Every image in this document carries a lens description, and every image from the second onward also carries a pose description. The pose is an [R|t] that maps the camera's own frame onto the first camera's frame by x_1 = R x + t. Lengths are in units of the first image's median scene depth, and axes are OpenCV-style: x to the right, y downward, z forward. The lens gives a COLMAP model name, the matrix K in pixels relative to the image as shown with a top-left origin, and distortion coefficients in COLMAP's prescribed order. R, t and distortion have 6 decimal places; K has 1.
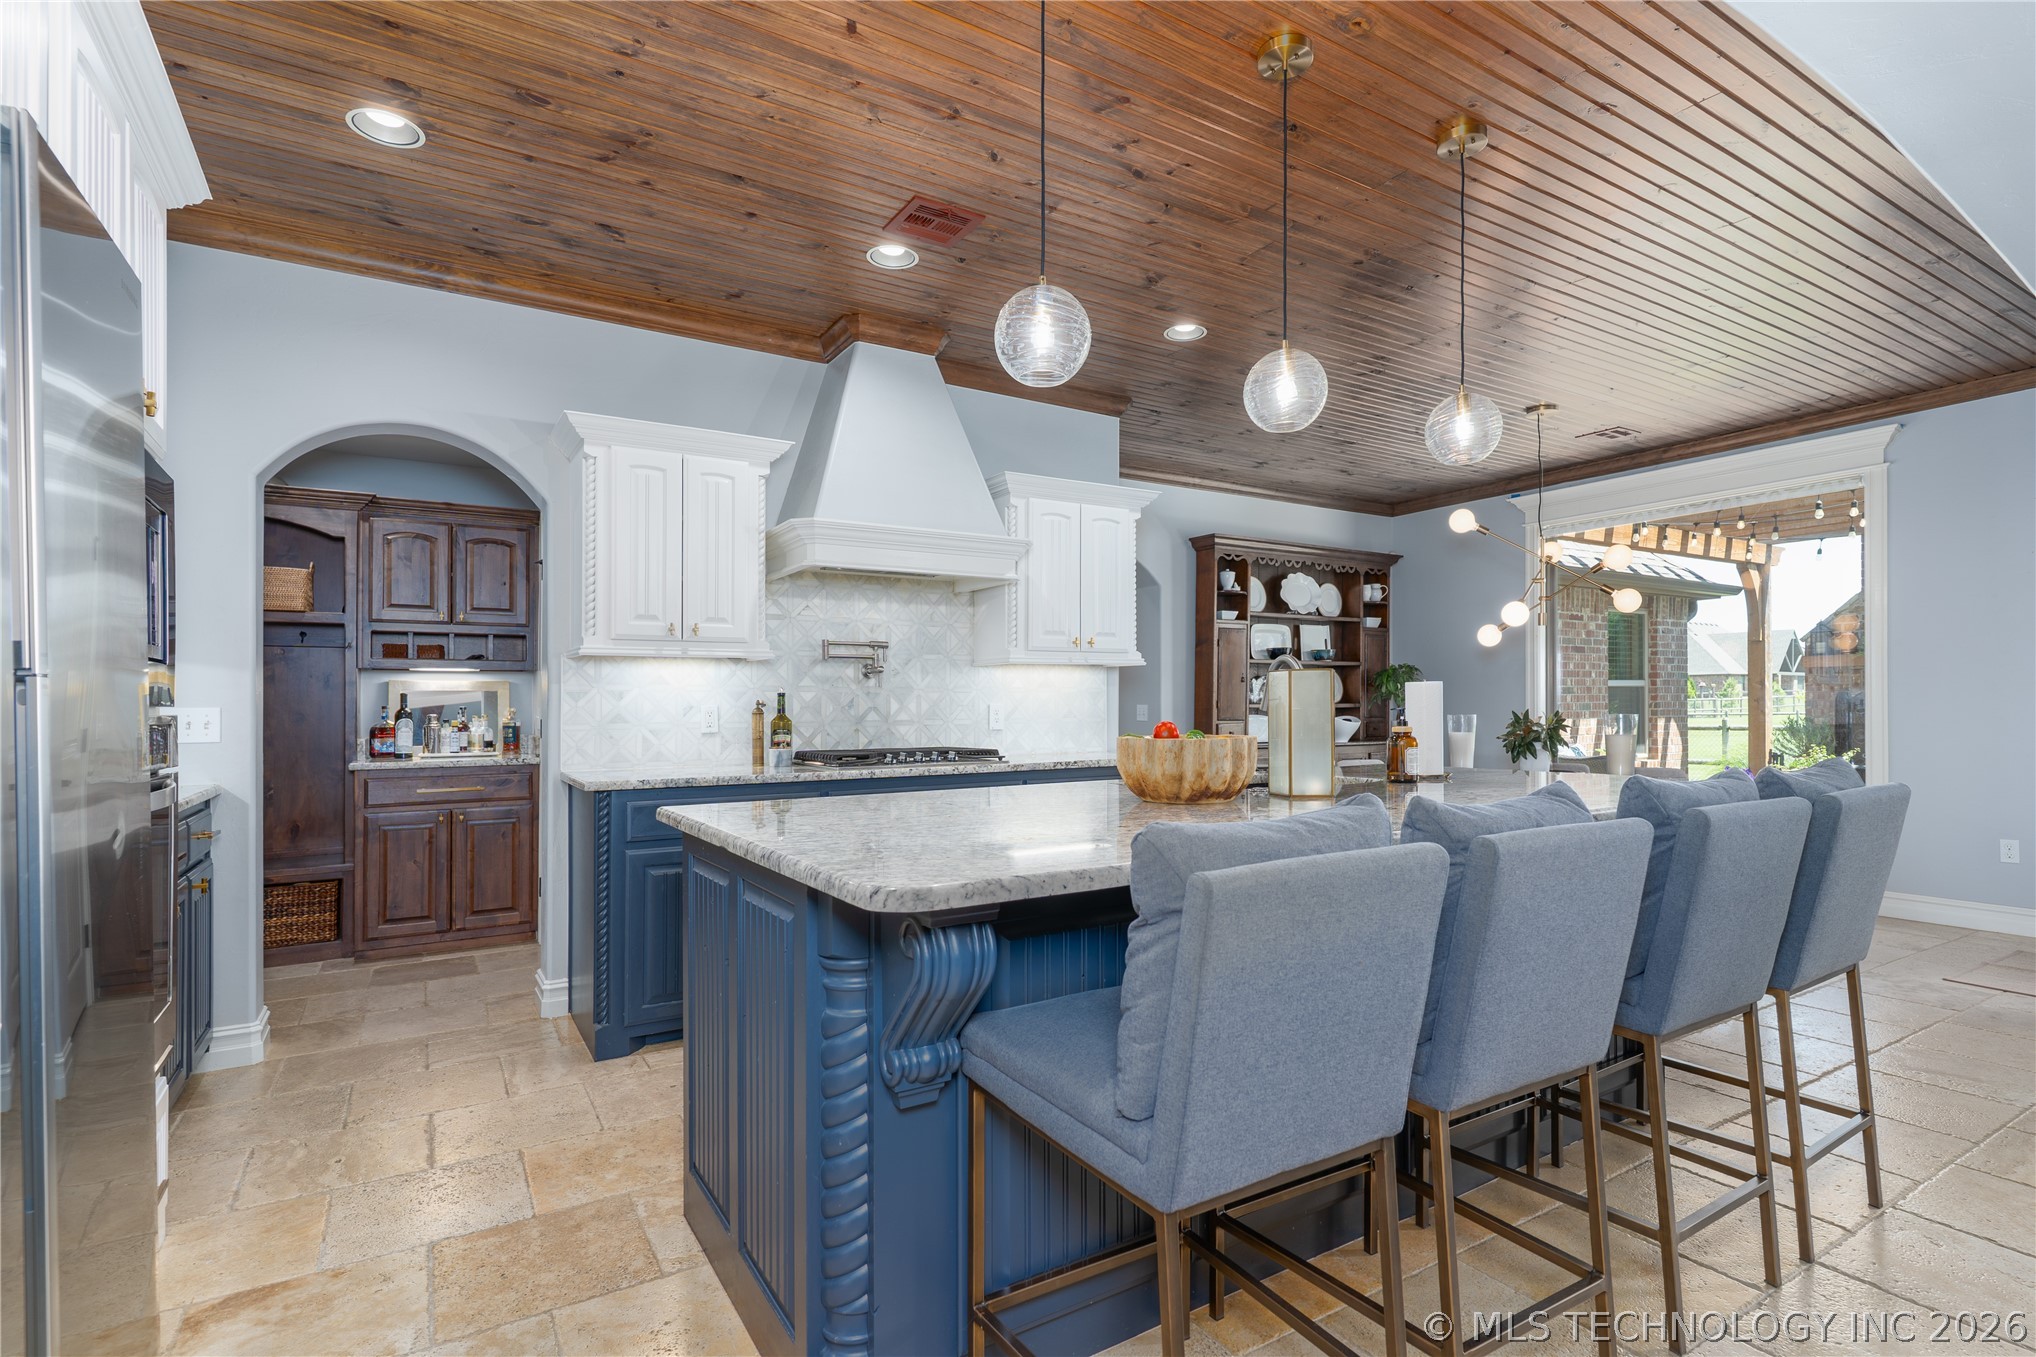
lens RADIAL K [[979.7, 0, 1021.8], [0, 979.7, 689.1], [0, 0, 1]] dist [0.000494, -0.000382]
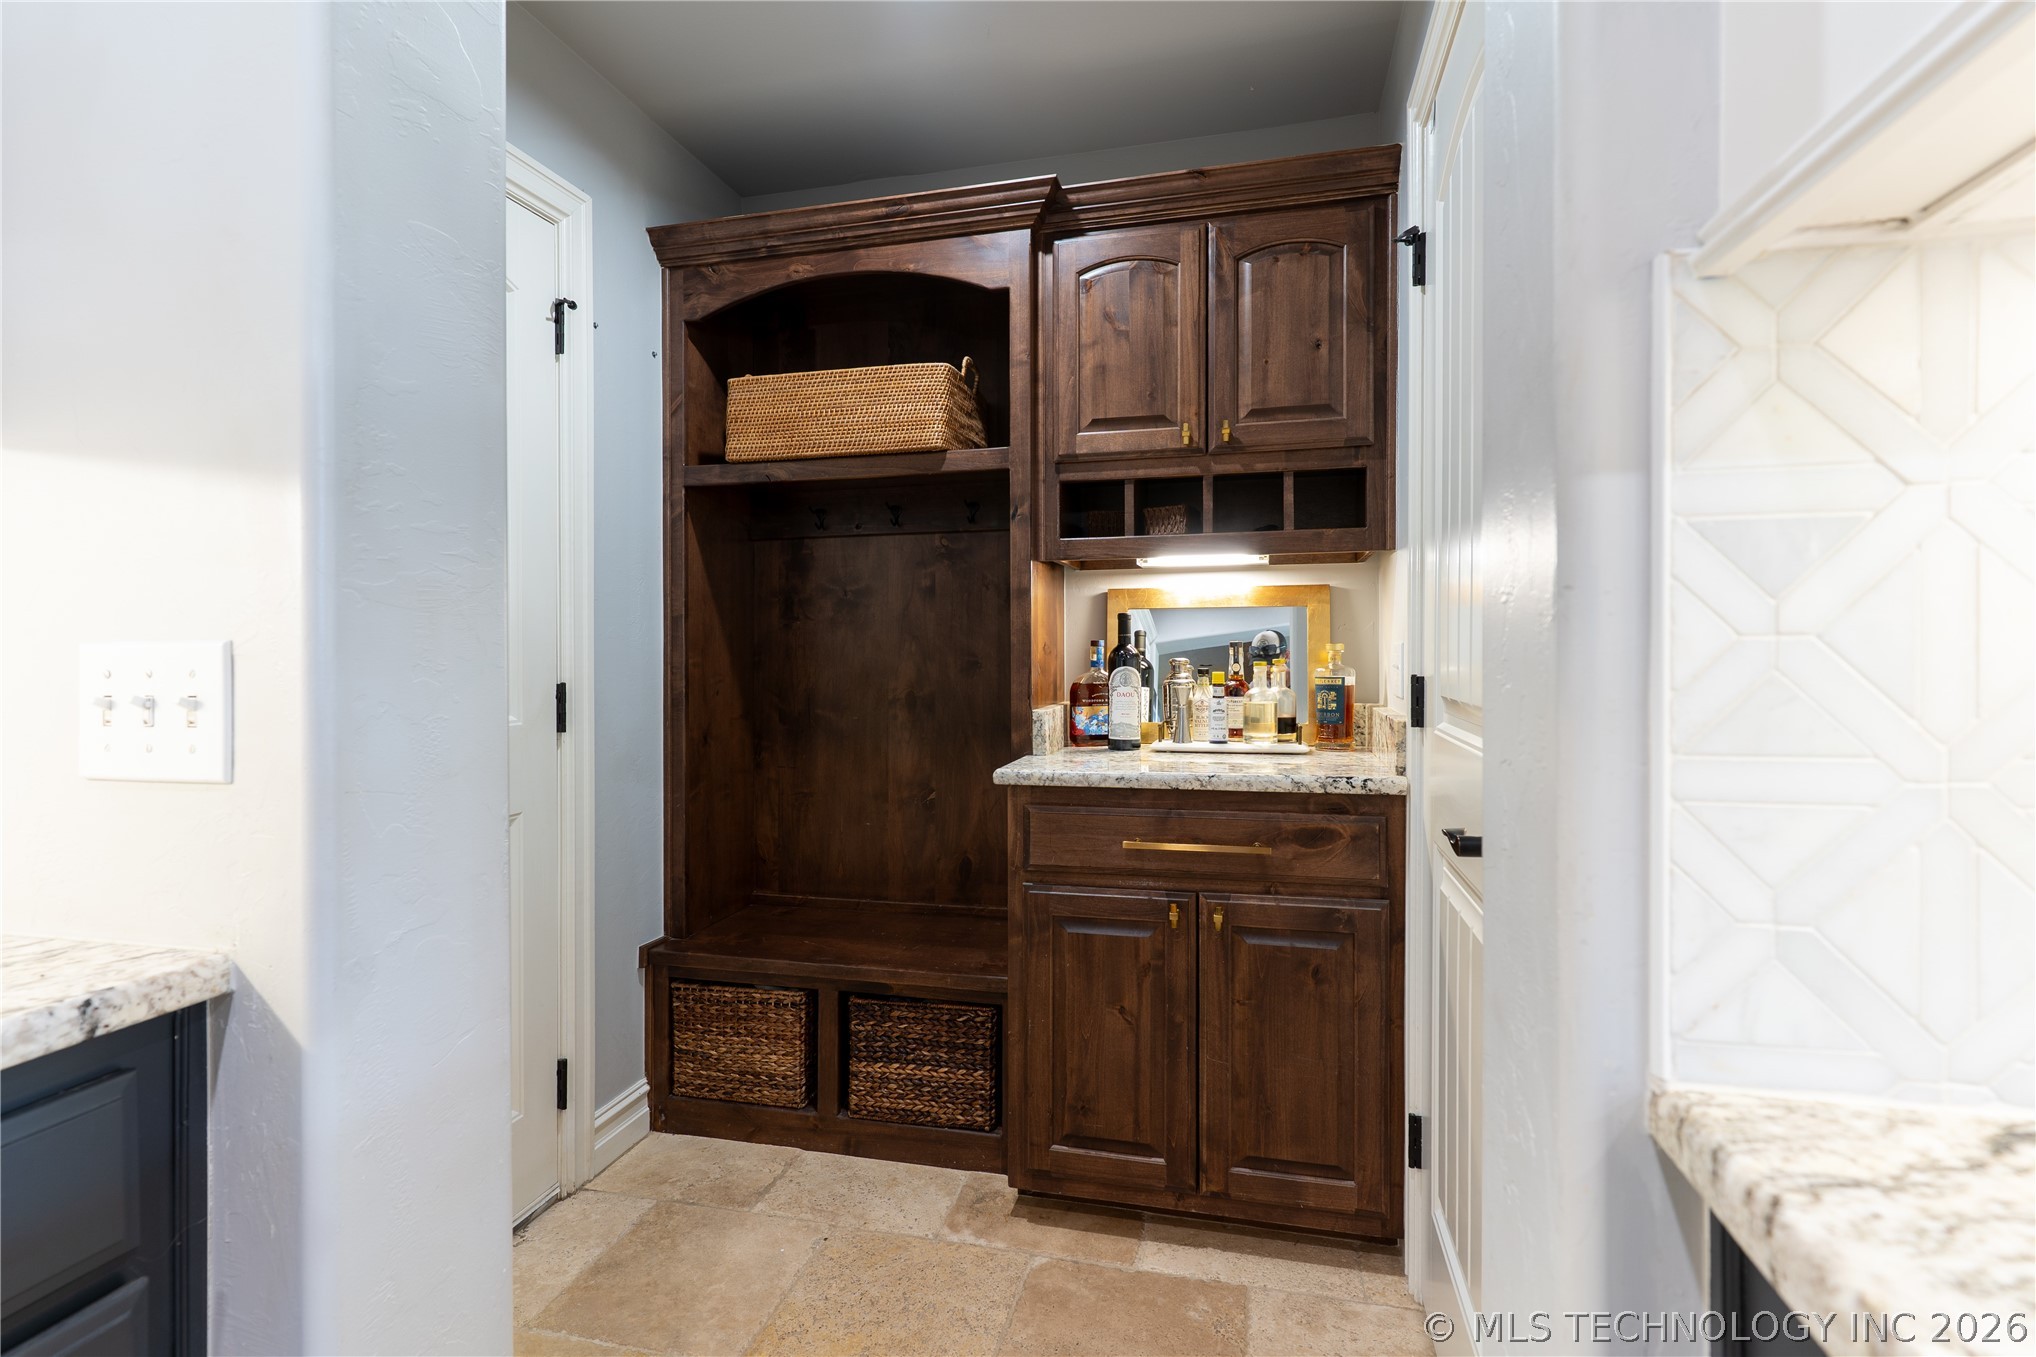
lens RADIAL K [[979.7, 0, 1018.1], [0, 979.7, 665.3], [0, 0, 1]] dist [0.000494, -0.000382]
pose [[0.703354, 0.013118, -0.710719, -0.334946], [0.015141, 0.999326, 0.033429, 0.013135], [0.710678, -0.034273, 0.702682, 0.641445]]
